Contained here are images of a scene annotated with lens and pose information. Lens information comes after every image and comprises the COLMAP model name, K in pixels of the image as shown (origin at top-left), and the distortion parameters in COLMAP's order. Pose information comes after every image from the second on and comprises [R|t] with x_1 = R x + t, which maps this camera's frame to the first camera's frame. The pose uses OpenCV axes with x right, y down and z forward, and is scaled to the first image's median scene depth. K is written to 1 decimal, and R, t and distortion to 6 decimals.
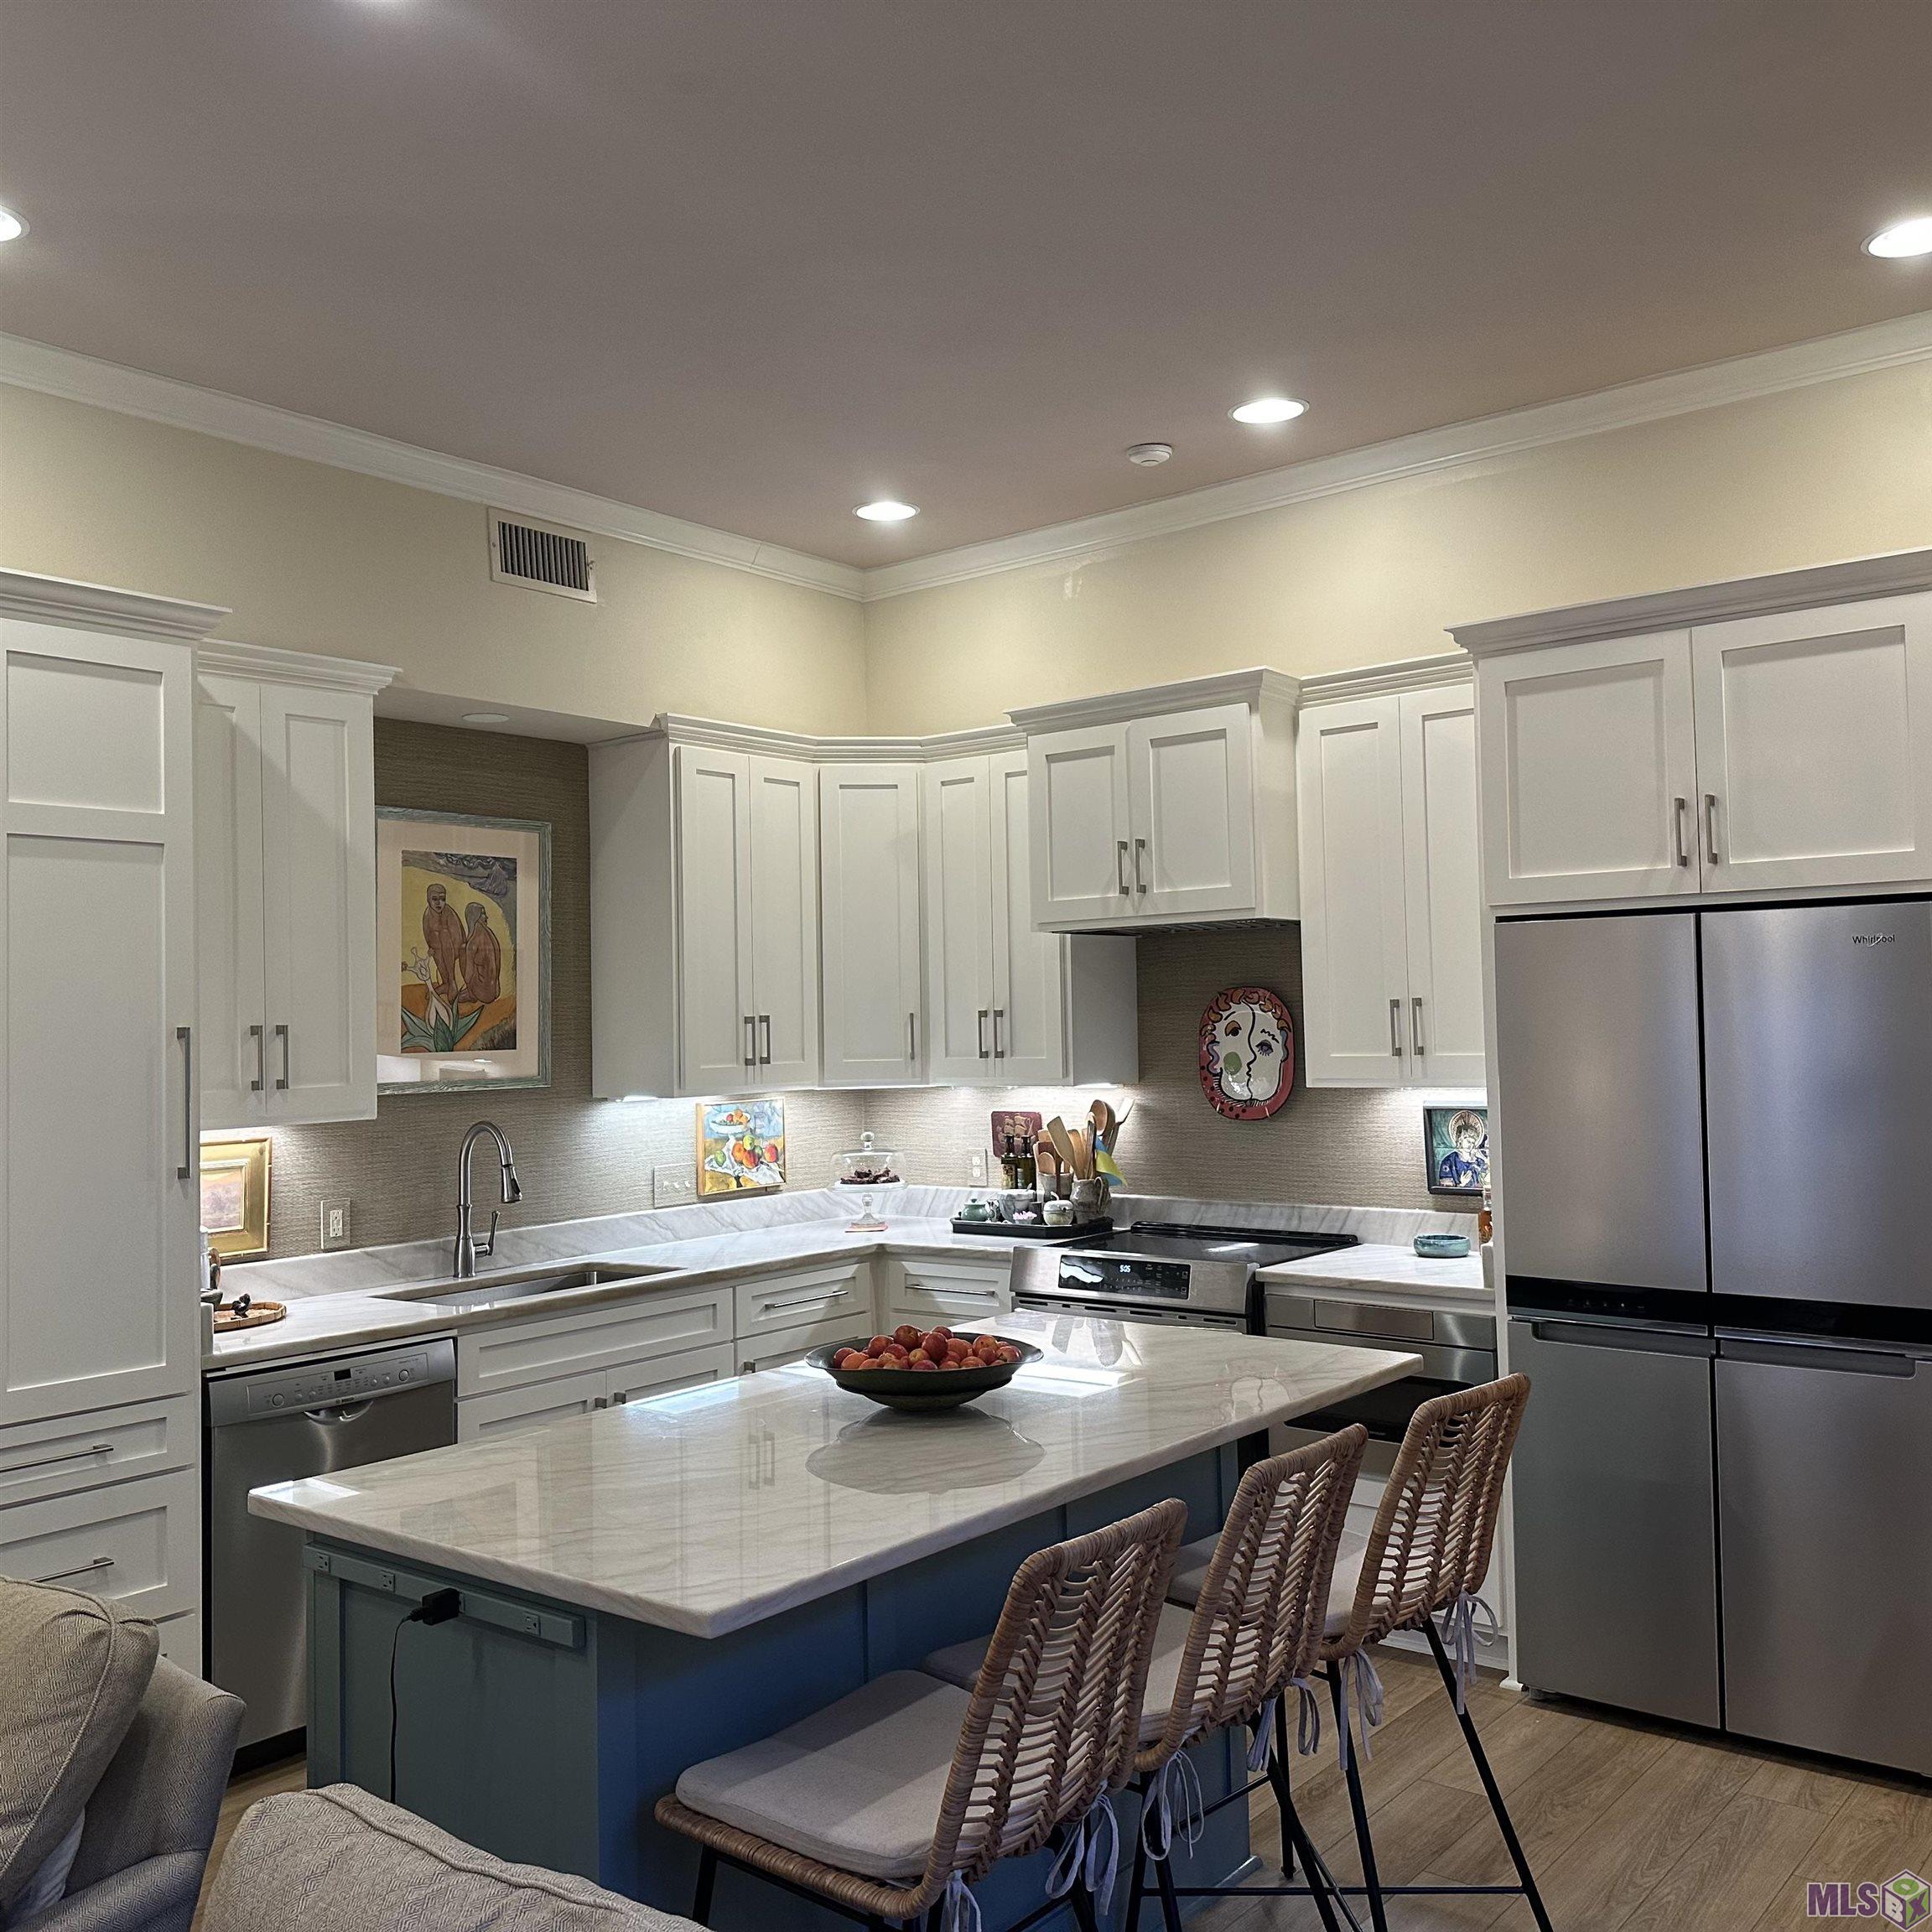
lens RADIAL K [[1799.0, 0, 971.4], [0, 1799.0, 956.3], [0, 0, 1]] dist [0.192755, -0.381918]
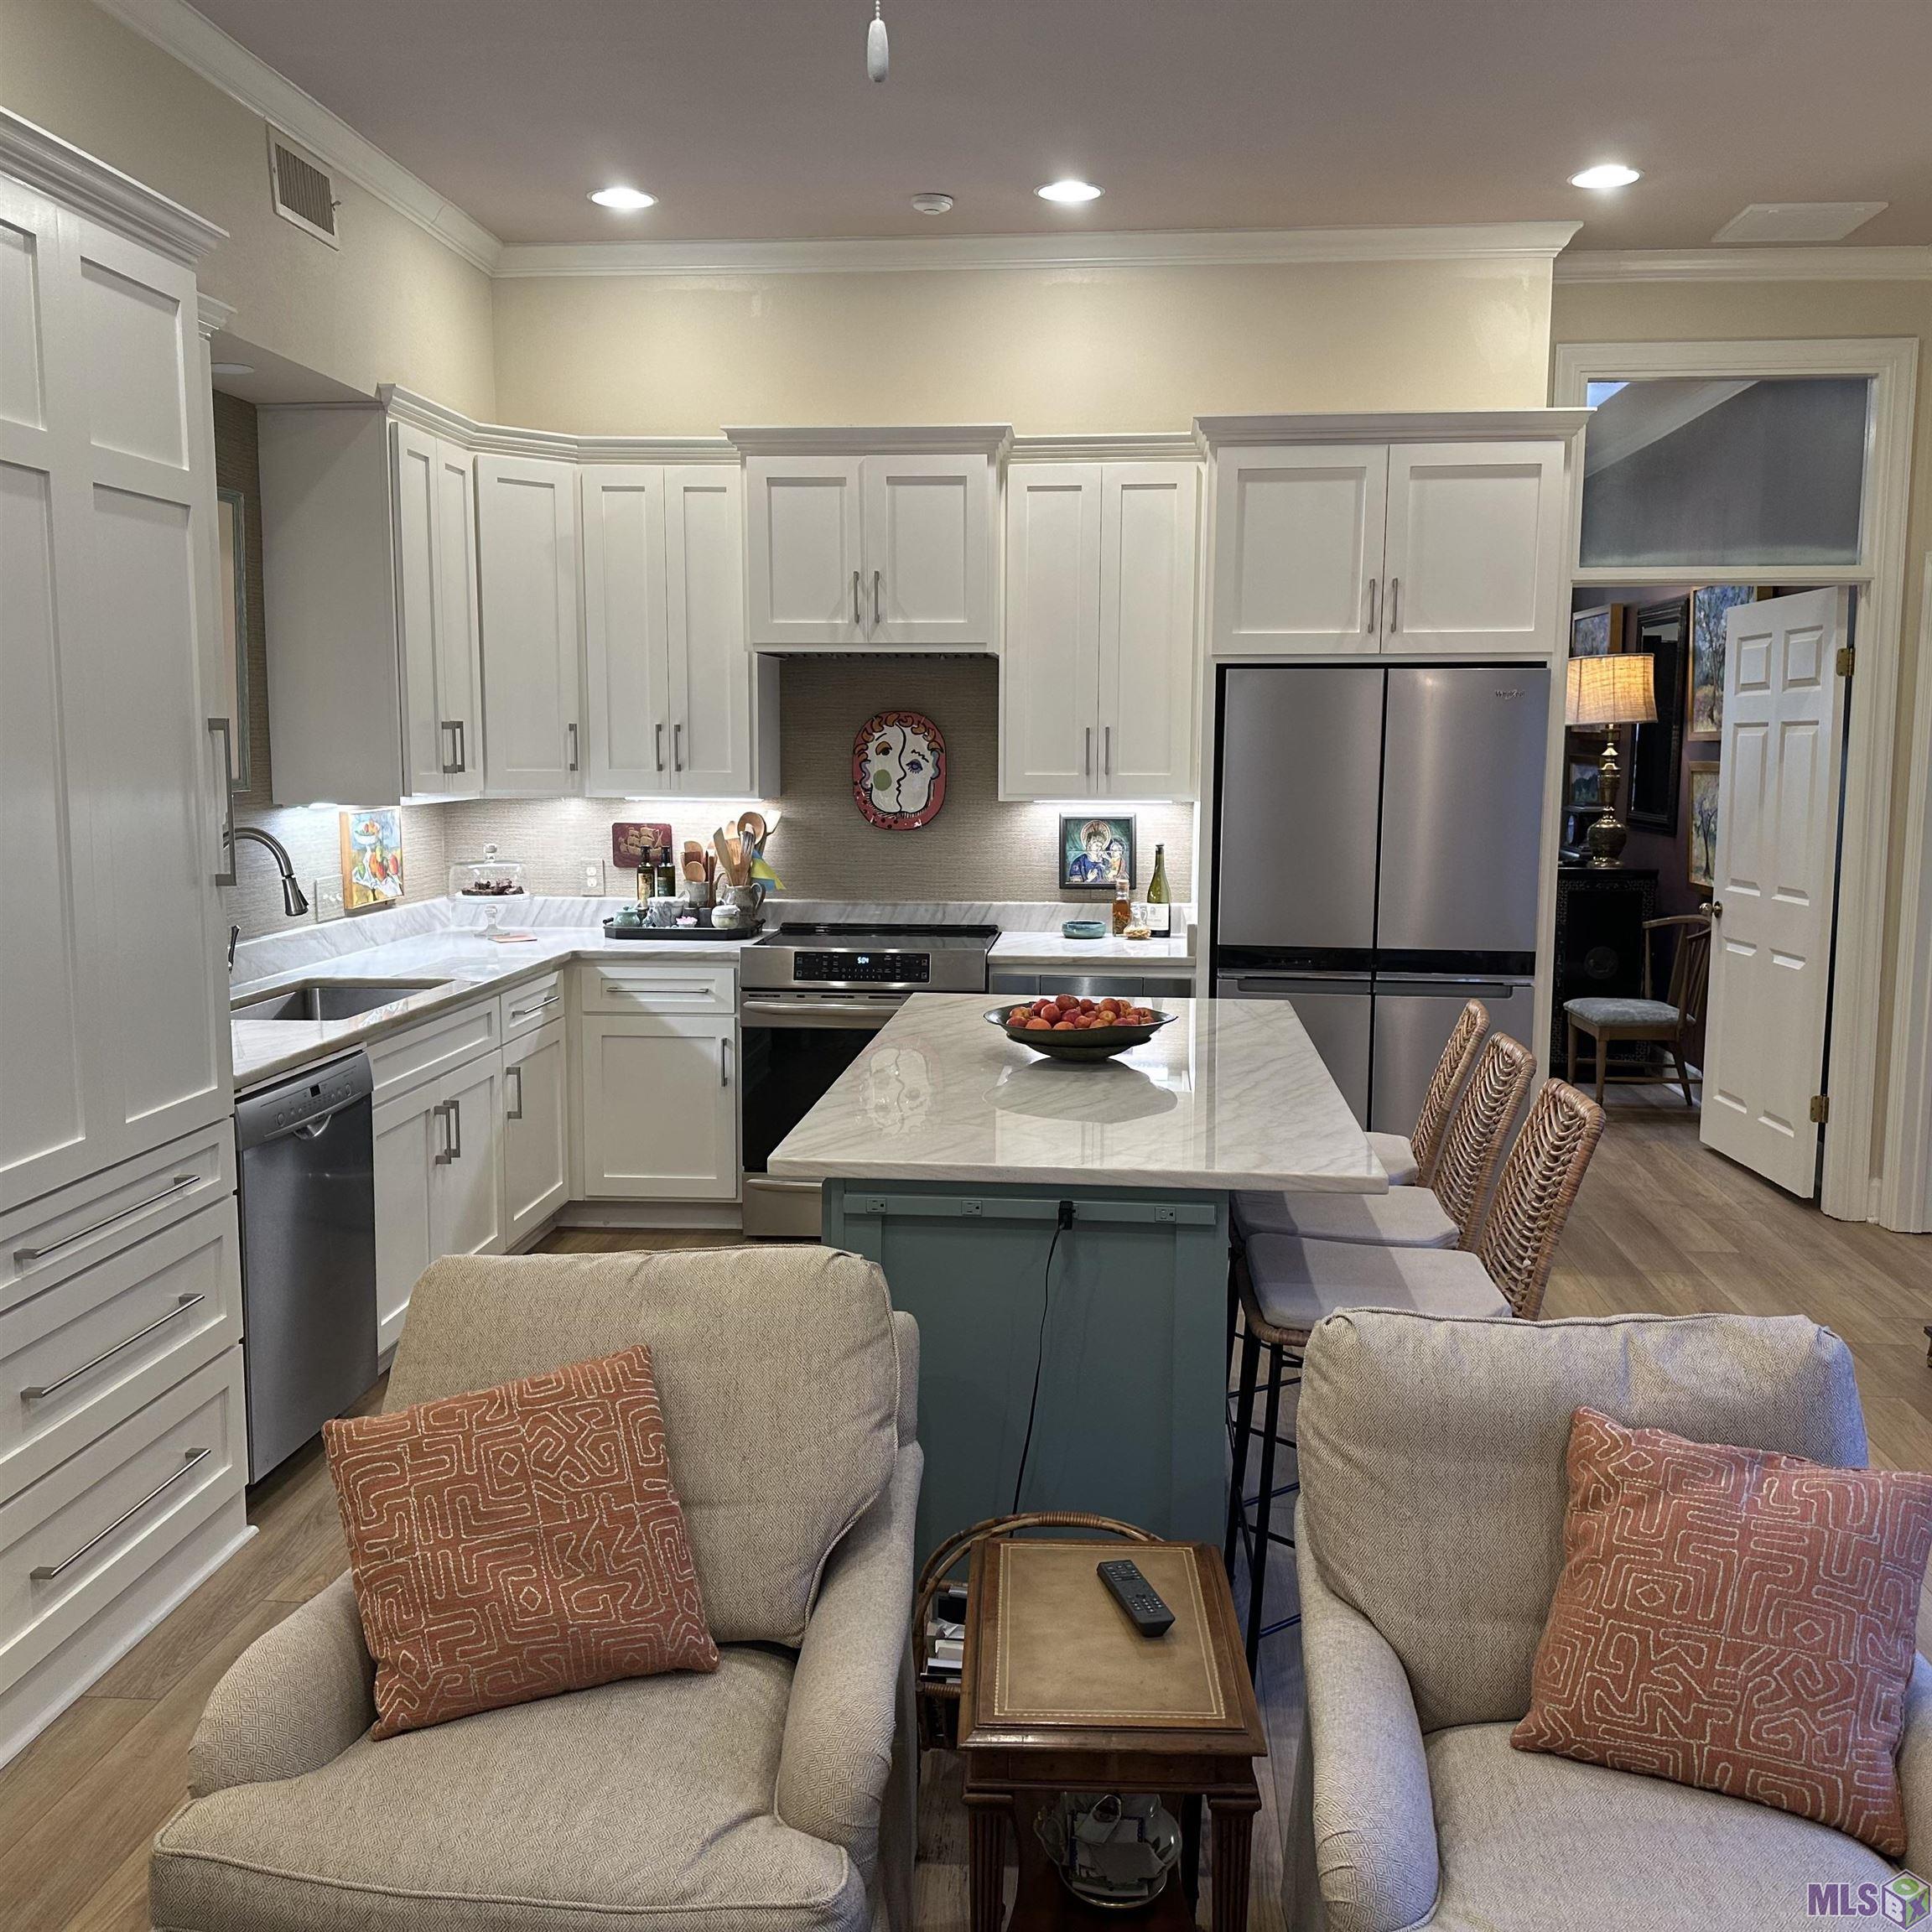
lens RADIAL K [[1799.0, 0, 971.4], [0, 1799.0, 956.3], [0, 0, 1]] dist [0.192755, -0.381918]
pose [[0.833472, -0.040315, 0.551089, -0.446258], [-0.044902, 0.989095, 0.140267, 0.008358], [-0.550734, -0.141654, 0.822573, 0.033559]]
